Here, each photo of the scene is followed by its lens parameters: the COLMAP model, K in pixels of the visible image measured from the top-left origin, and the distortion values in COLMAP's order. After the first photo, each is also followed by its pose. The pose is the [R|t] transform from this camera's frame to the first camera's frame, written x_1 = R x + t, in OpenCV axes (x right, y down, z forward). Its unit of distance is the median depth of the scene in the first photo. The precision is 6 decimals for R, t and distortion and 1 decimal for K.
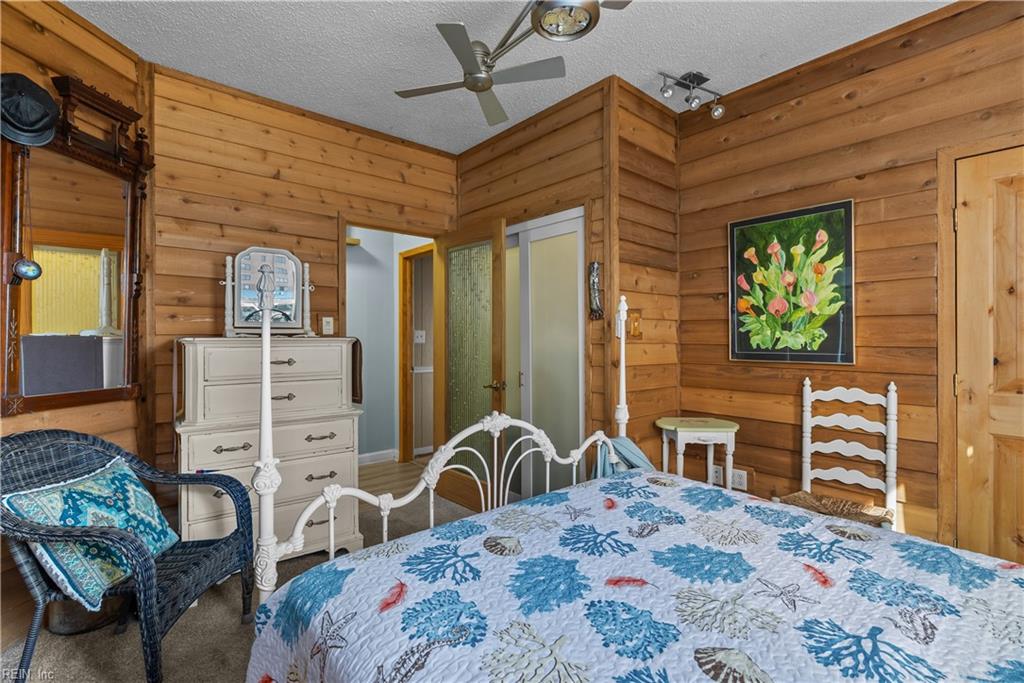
lens RADIAL K [[468.0, 0, 511.3], [0, 468.0, 339.2], [0, 0, 1]] dist [-0.008625, 0.000729]
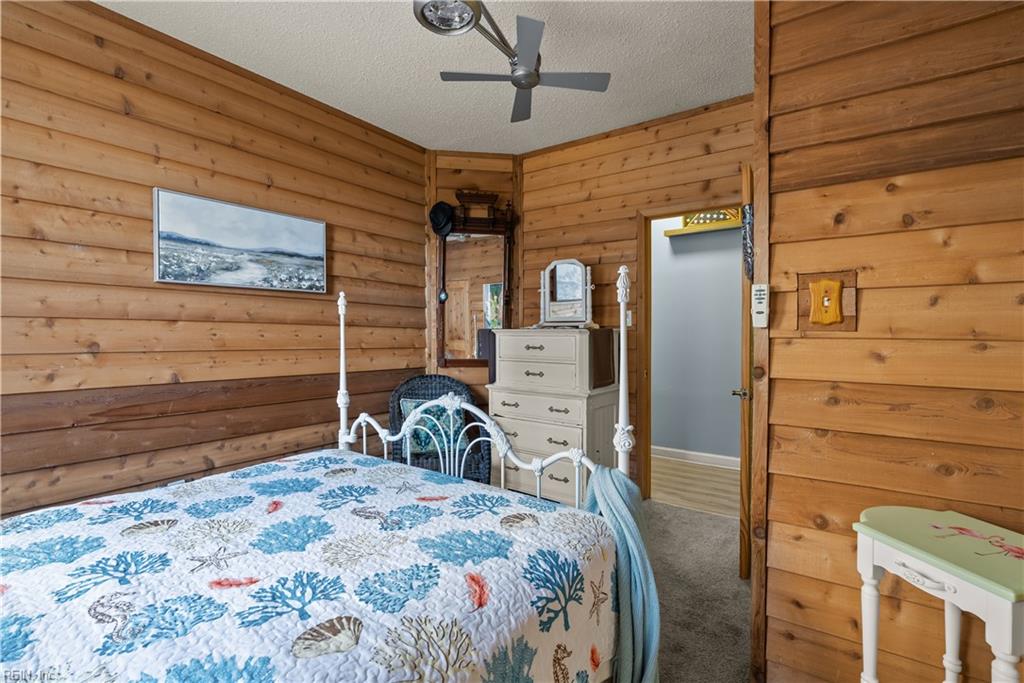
lens RADIAL K [[468.0, 0, 512.5], [0, 468.0, 337.9], [0, 0, 1]] dist [-0.008625, 0.000729]
pose [[0.233366, 0.014428, -0.972282, 1.260259], [-0.002374, 0.999895, 0.014268, 0.004536], [0.972386, -0.001022, 0.233376, 0.991727]]
